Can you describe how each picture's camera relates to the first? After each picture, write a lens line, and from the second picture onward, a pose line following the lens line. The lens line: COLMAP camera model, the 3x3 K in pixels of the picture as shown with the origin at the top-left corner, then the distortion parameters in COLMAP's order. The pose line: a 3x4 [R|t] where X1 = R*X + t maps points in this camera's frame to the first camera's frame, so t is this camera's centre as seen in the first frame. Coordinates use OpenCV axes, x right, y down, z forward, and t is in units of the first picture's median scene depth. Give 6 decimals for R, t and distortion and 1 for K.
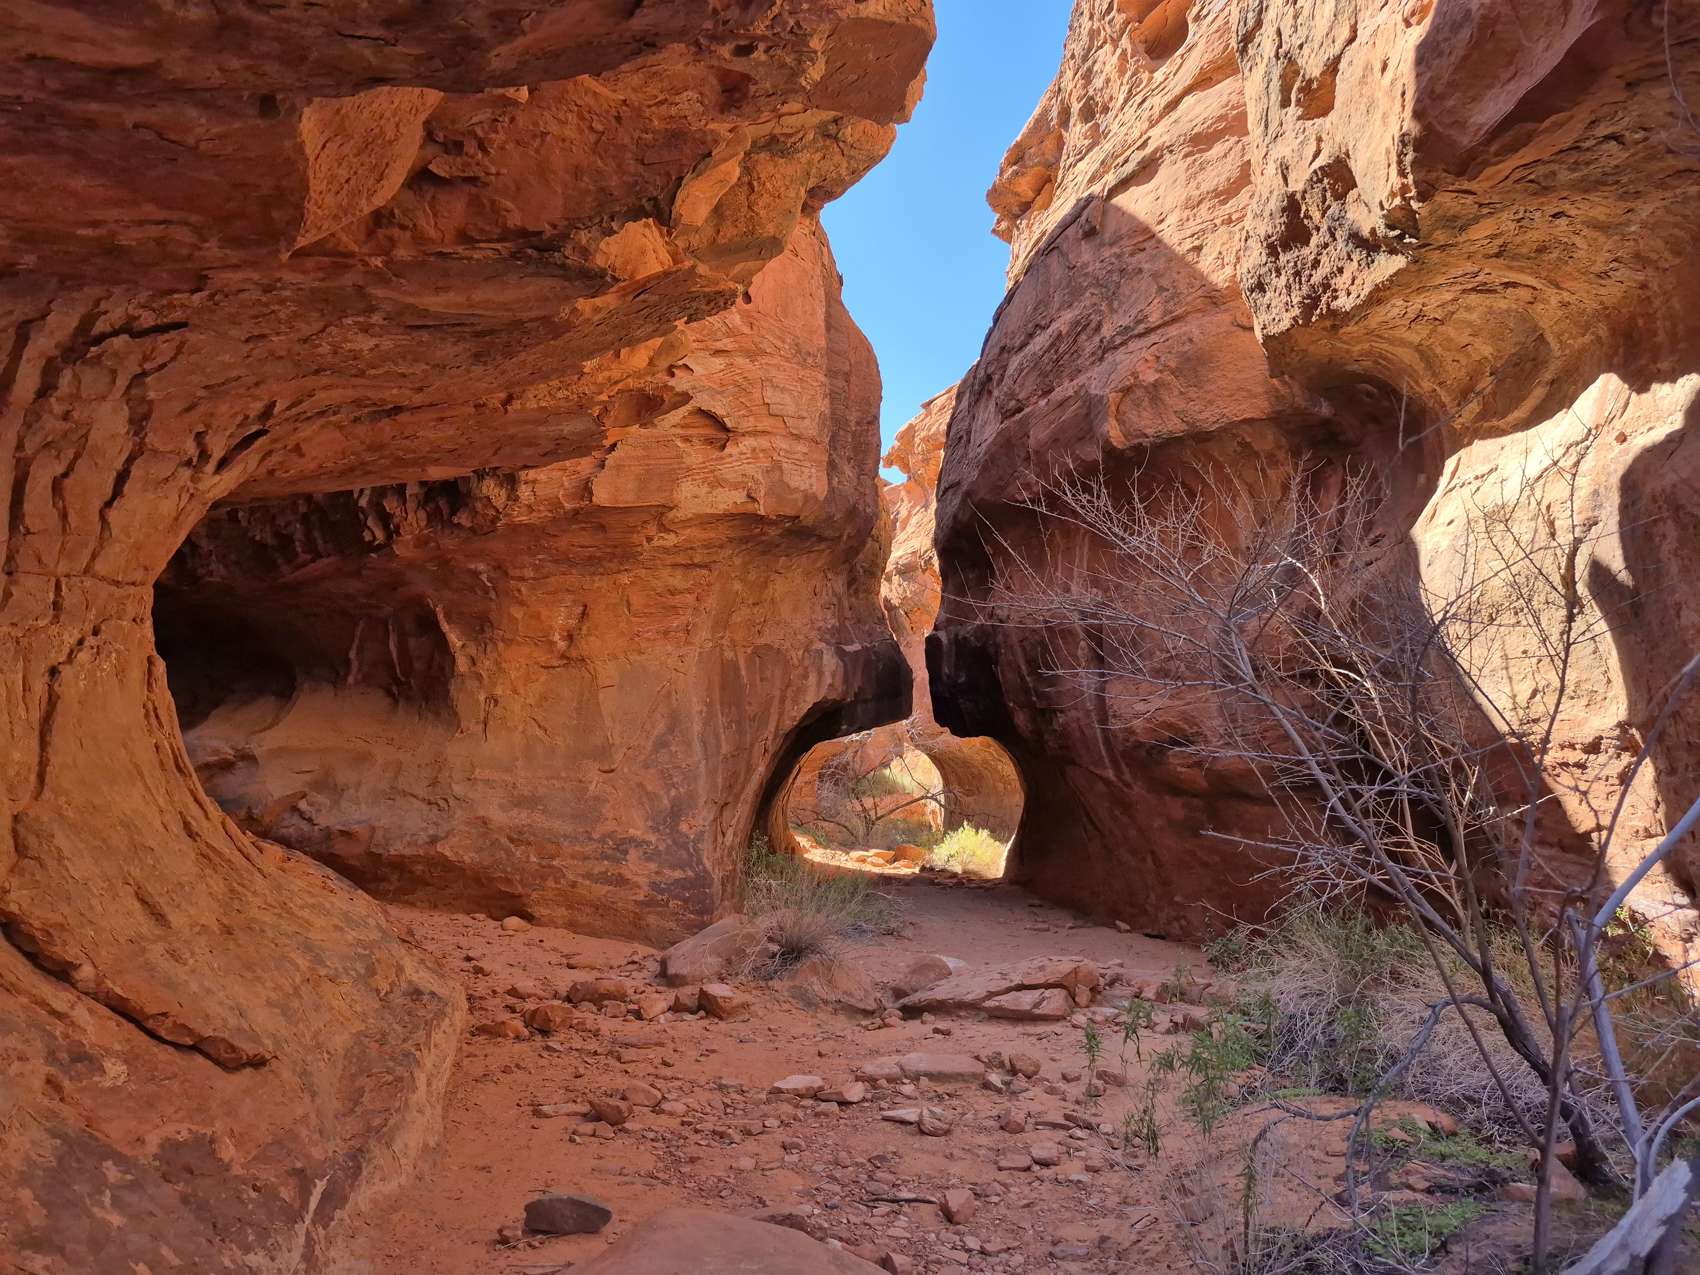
lens RADIAL K [[1109.6, 0, 850.0], [0, 1109.6, 637.5], [0, 0, 1]] dist [-0.000645, -0.111975]
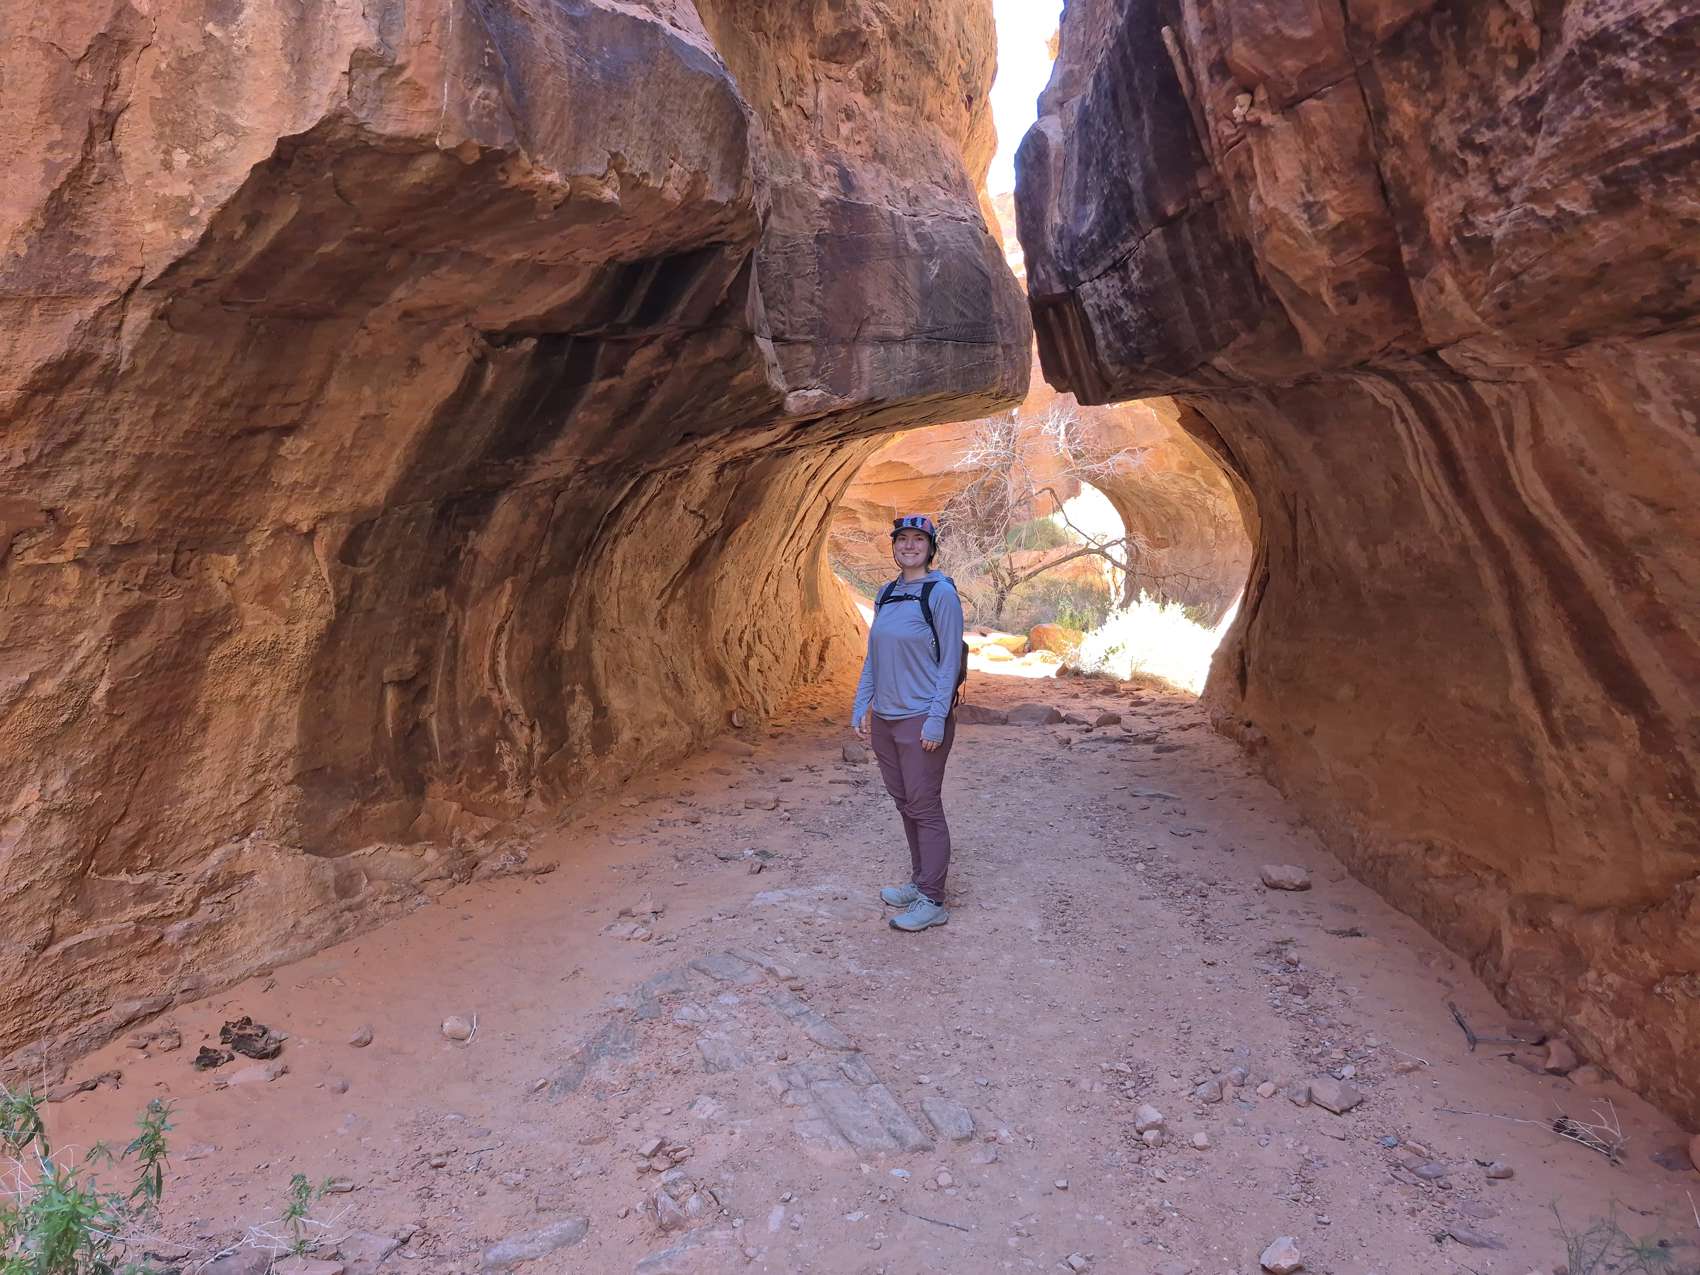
lens RADIAL K [[1111.8, 0, 823.1], [0, 1111.8, 647.5], [0, 0, 1]] dist [0.104709, -0.114382]
pose [[0.979624, 0.009031, -0.200638, 0.084375], [0.036973, 0.973806, 0.224352, 0.079457], [0.197408, -0.227199, 0.953630, 0.568219]]
